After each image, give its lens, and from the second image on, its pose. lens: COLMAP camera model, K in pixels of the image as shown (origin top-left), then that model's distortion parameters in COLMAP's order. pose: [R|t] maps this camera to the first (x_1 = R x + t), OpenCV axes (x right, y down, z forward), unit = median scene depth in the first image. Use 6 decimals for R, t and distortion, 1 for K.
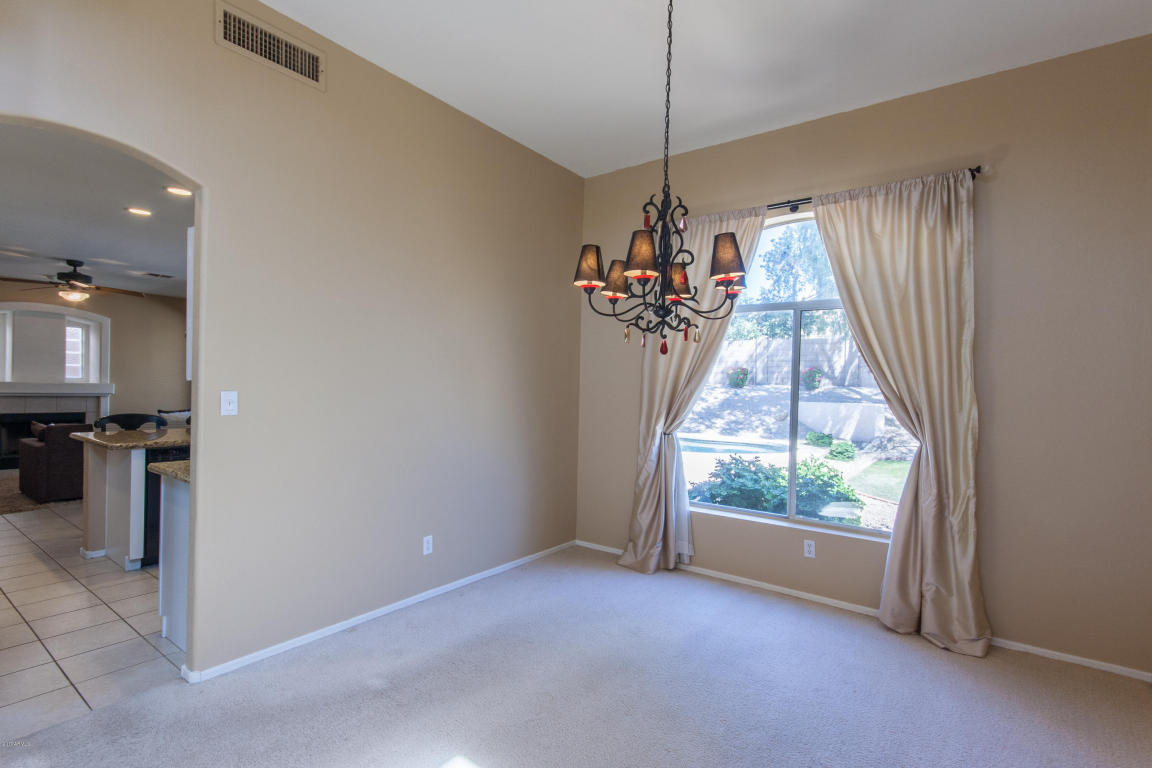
lens RADIAL K [[546.6, 0, 578.6], [0, 546.6, 394.6], [0, 0, 1]] dist [0.006129, 0.000605]
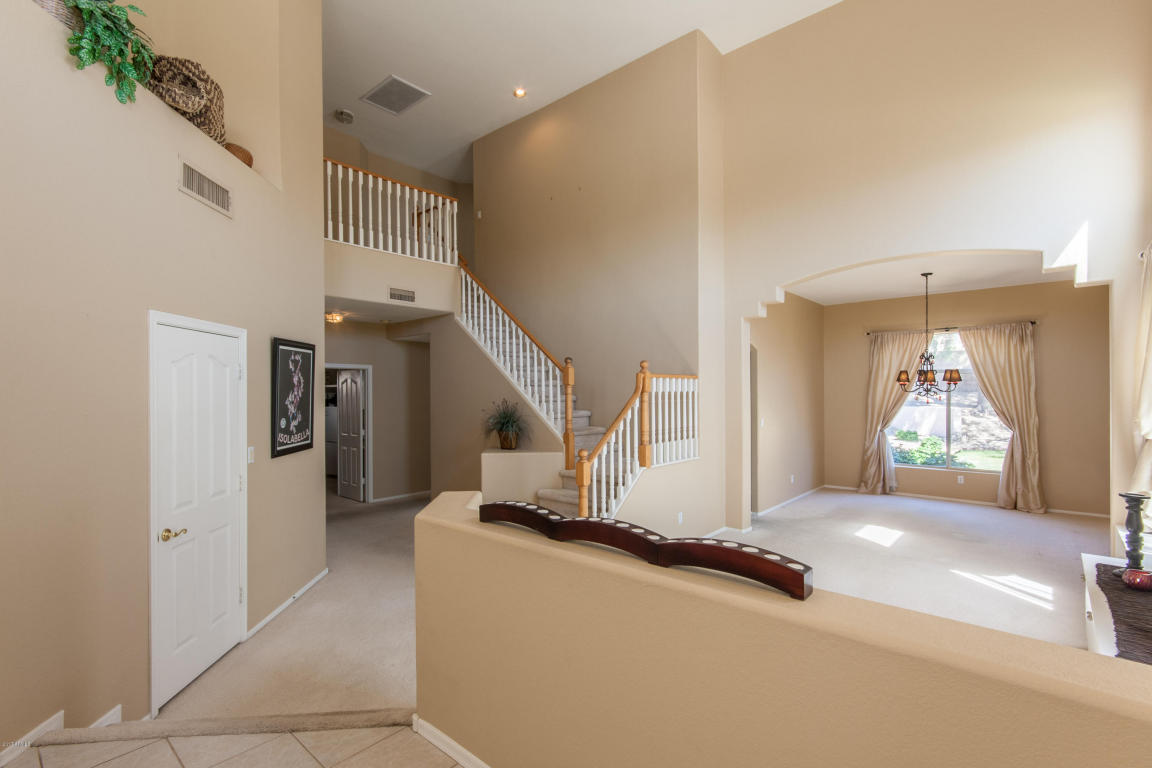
lens RADIAL K [[546.6, 0, 559.8], [0, 546.6, 391.0], [0, 0, 1]] dist [0.006129, 0.000605]
pose [[0.995071, -0.026455, -0.095576, -1.143708], [0.025189, 0.999579, -0.014425, -0.108855], [0.095917, 0.011946, 0.995318, -1.624204]]
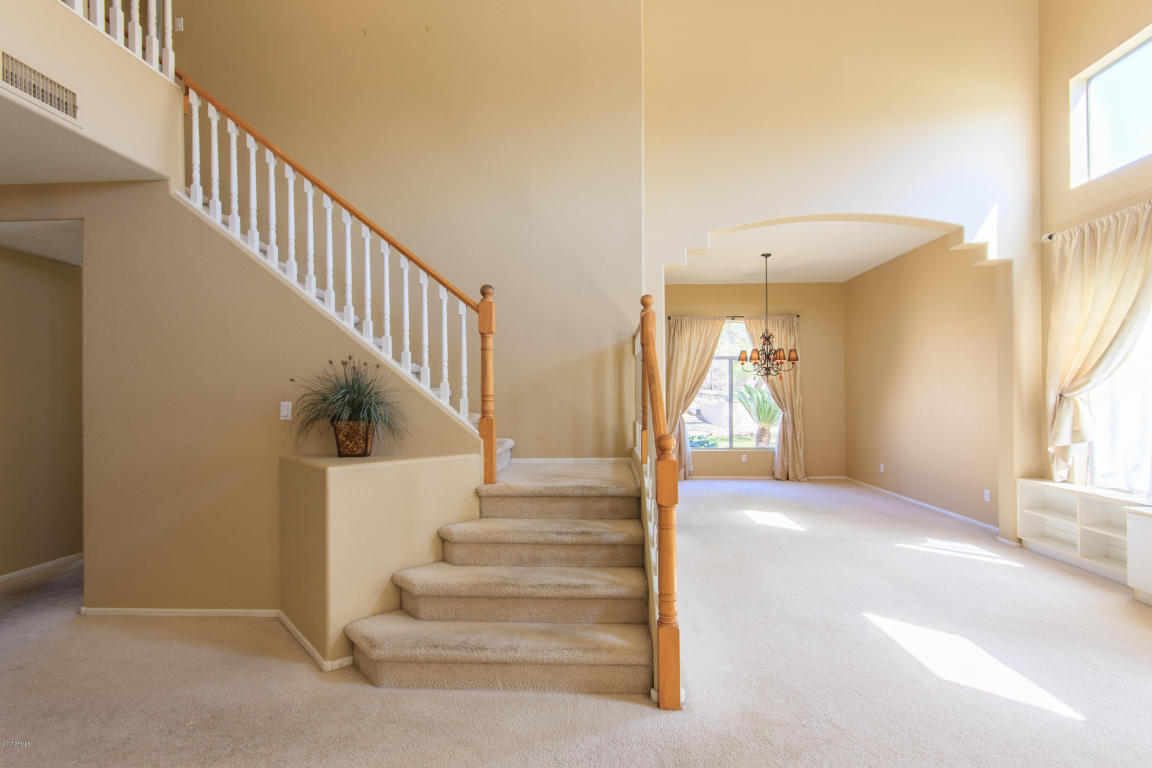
lens RADIAL K [[546.6, 0, 576.8], [0, 546.6, 391.7], [0, 0, 1]] dist [0.006129, 0.000605]
pose [[0.825174, -0.021302, 0.564477, -1.779768], [0.029815, 0.999538, -0.005864, -0.027962], [-0.564092, 0.021669, 0.825428, -0.685386]]
